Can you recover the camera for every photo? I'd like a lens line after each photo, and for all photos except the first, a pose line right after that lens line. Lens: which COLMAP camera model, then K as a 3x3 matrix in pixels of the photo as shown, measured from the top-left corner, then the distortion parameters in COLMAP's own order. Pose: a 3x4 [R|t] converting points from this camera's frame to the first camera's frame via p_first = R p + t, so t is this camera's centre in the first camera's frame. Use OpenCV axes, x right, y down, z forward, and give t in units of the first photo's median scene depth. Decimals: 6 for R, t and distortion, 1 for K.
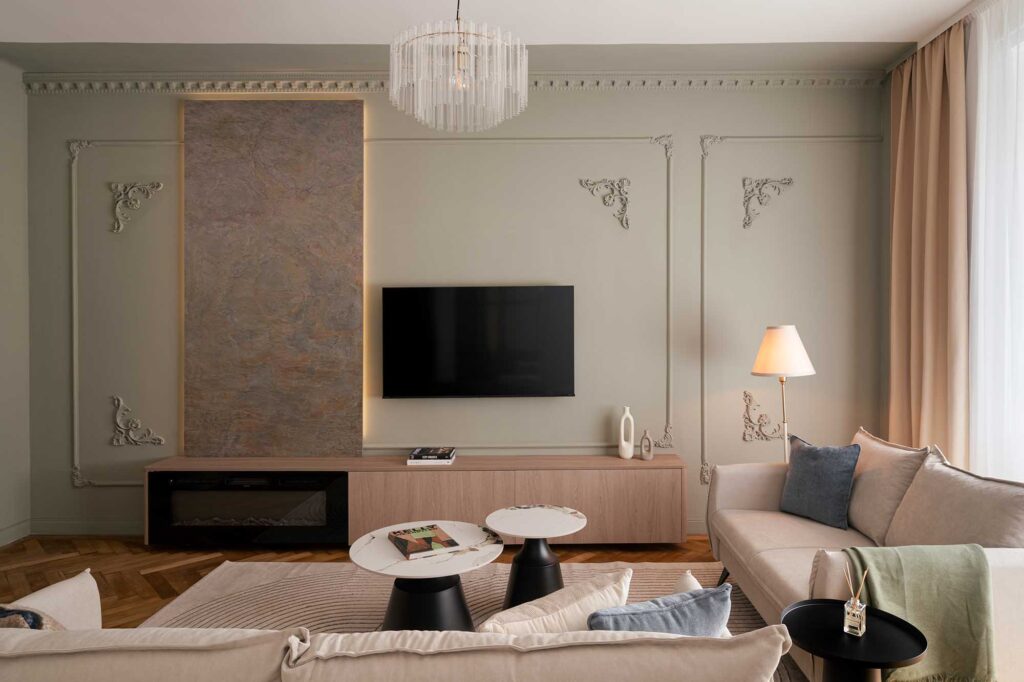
lens RADIAL K [[594.0, 0, 512.0], [0, 594.0, 341.0], [0, 0, 1]] dist [-0.004574, -0.001013]
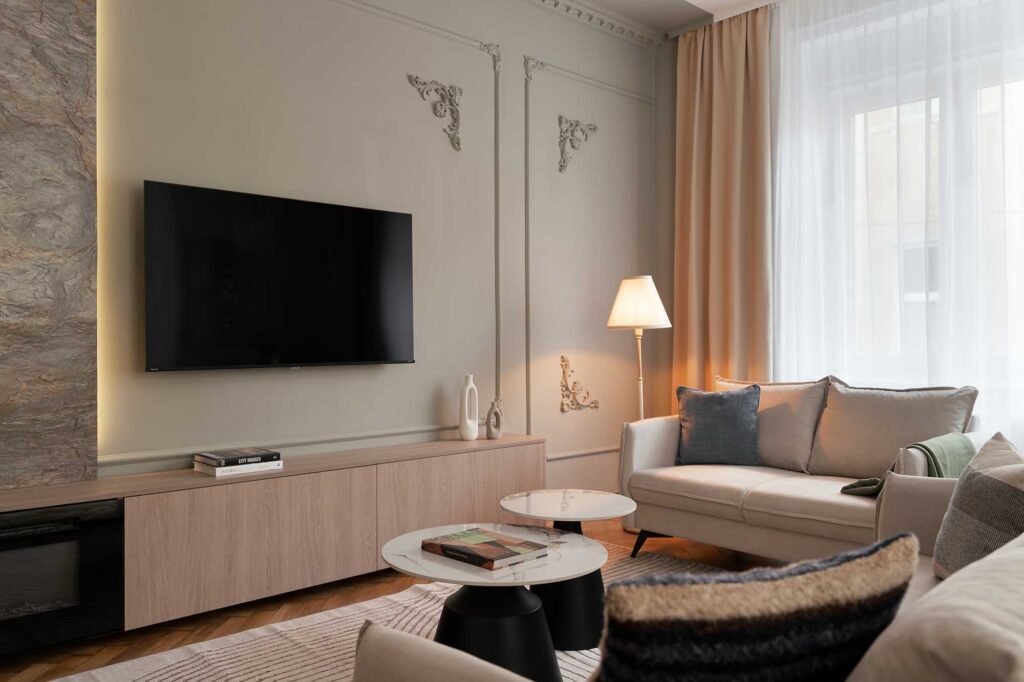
lens RADIAL K [[782.4, 0, 512.0], [0, 782.4, 341.0], [0, 0, 1]] dist [0.017287, 0.004308]
pose [[0.739943, 0.000740, 0.672669, -0.459835], [0.006314, 0.999948, -0.008046, 0.073583], [-0.672640, 0.010201, 0.739900, 0.190065]]
